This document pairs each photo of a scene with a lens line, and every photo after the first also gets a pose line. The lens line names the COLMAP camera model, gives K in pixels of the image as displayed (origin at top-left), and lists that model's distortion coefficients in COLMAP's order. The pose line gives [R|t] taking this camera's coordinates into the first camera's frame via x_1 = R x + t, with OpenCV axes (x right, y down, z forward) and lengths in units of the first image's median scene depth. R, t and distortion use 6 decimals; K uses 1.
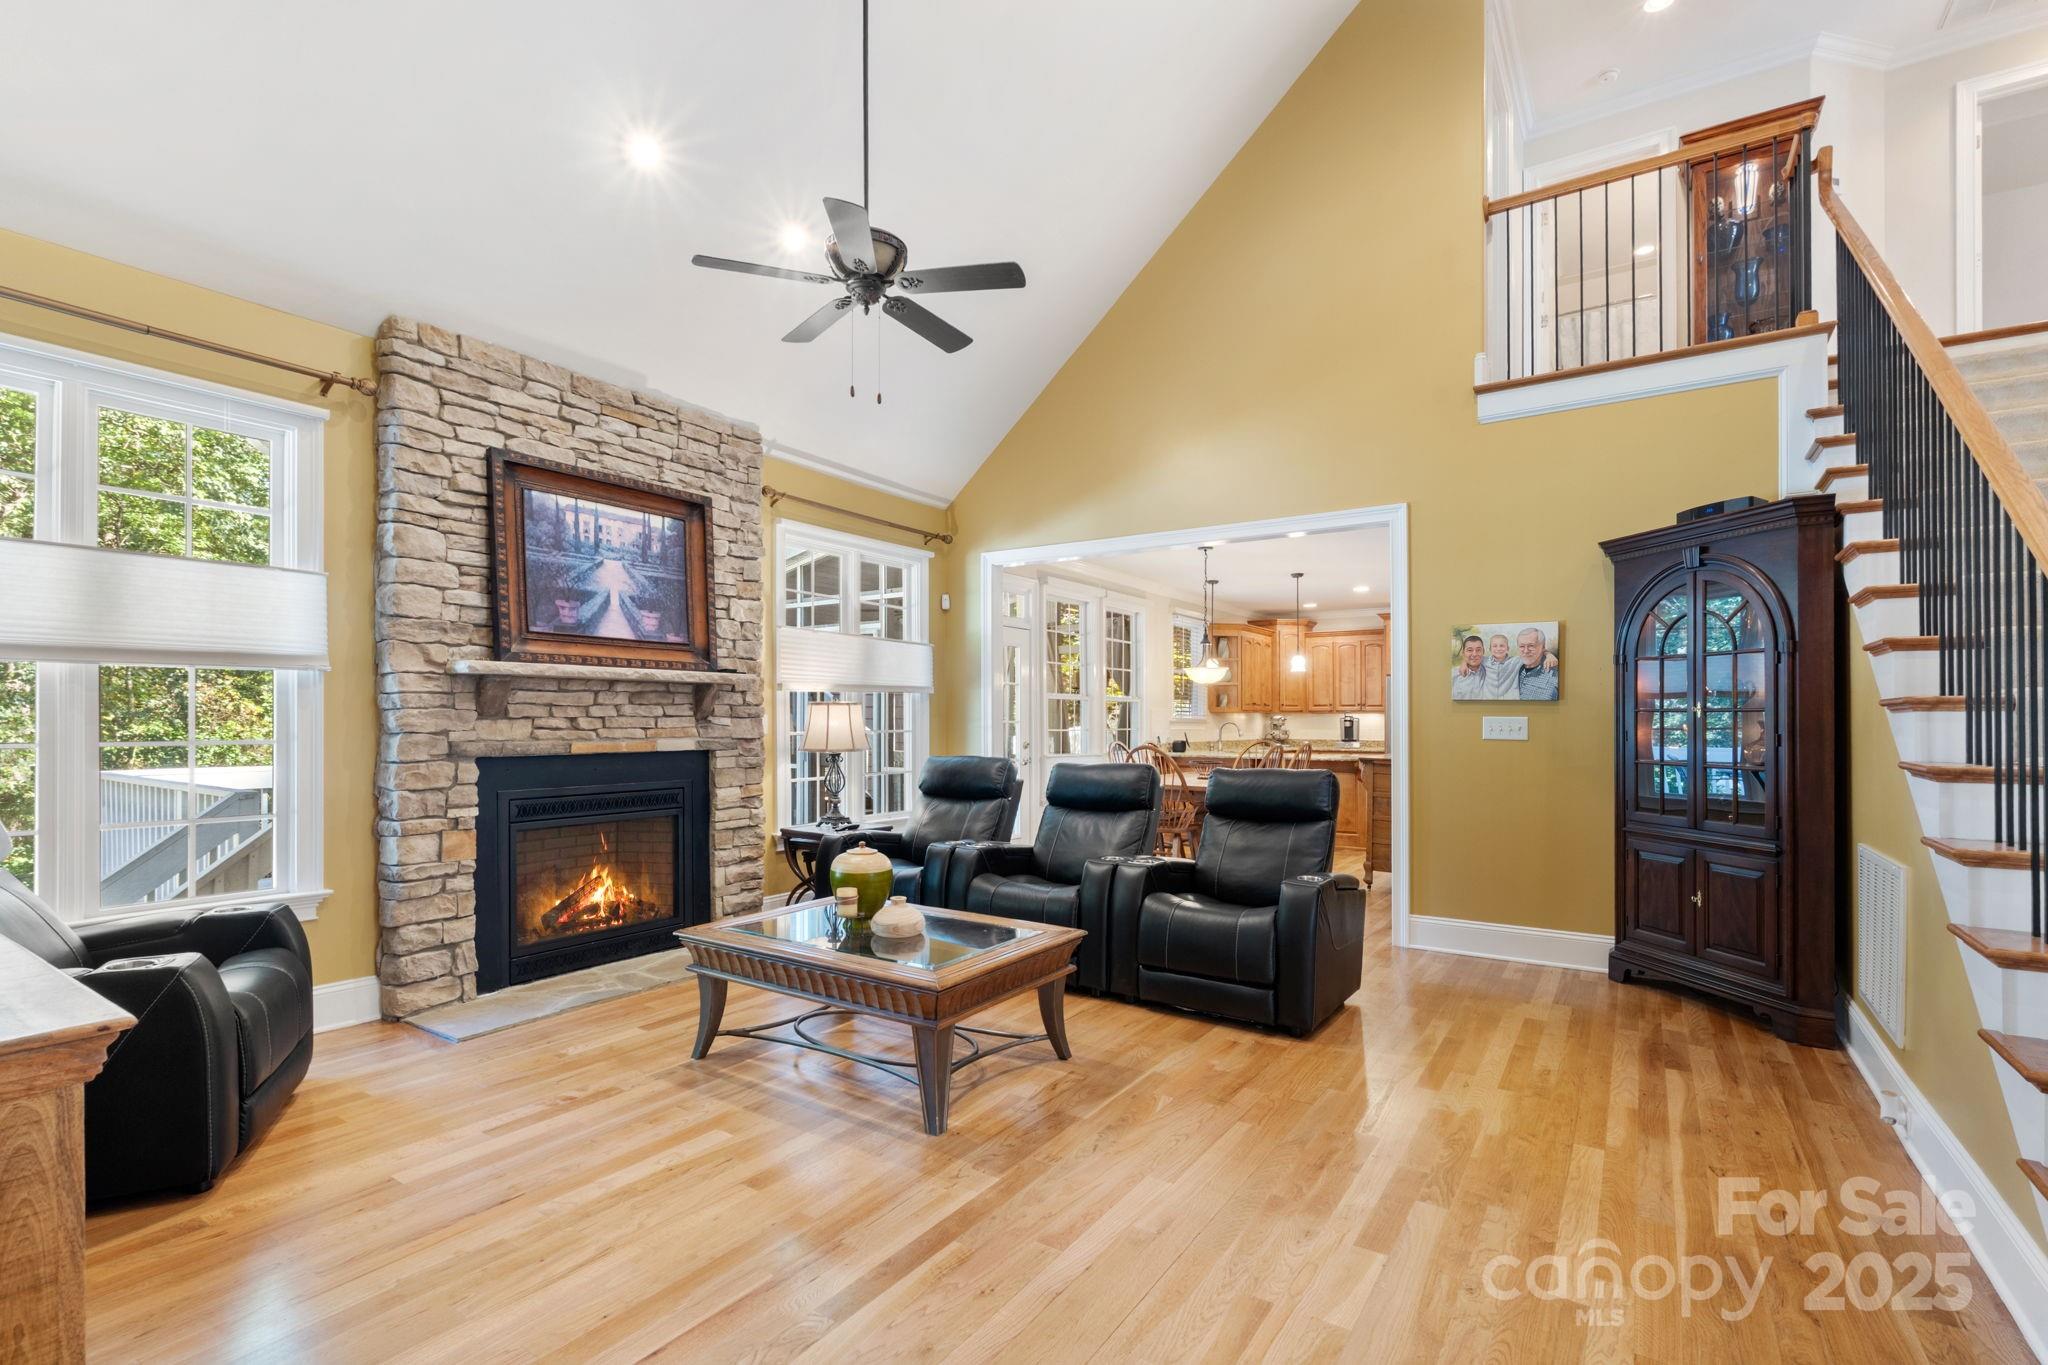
lens RADIAL K [[932.3, 0, 1029.6], [0, 932.3, 721.0], [0, 0, 1]] dist [-0.009675, -0.000350]
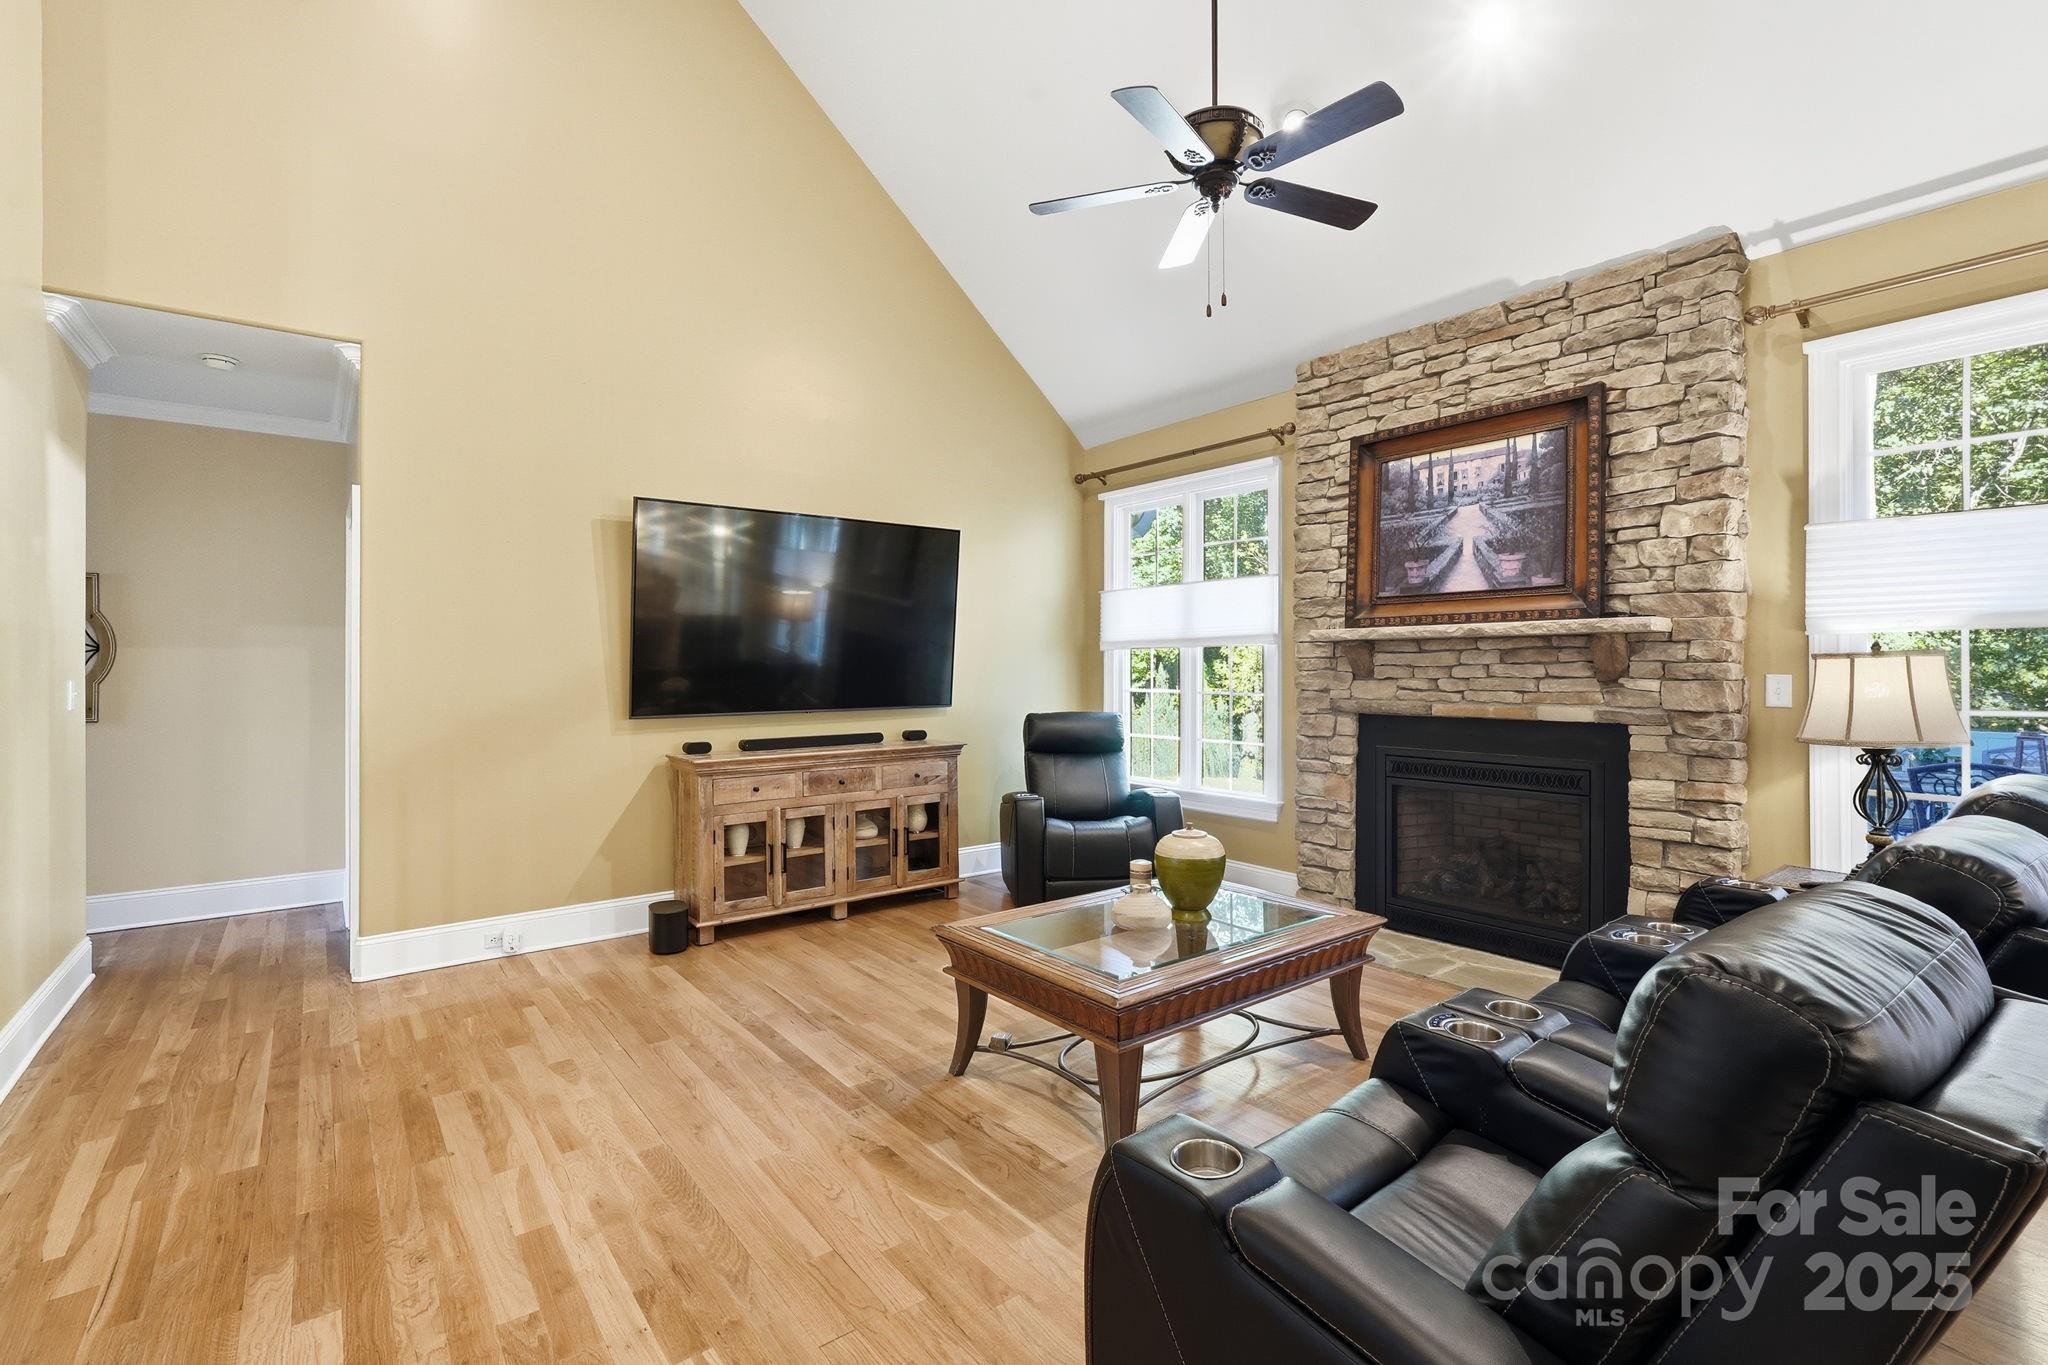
lens RADIAL K [[932.3, 0, 1028.0], [0, 932.3, 673.5], [0, 0, 1]] dist [-0.009675, -0.000350]
pose [[-0.321506, 0.003072, -0.946903, 0.559581], [-0.001148, 0.999993, 0.003634, -0.011920], [0.946907, 0.002255, -0.321500, 0.899820]]
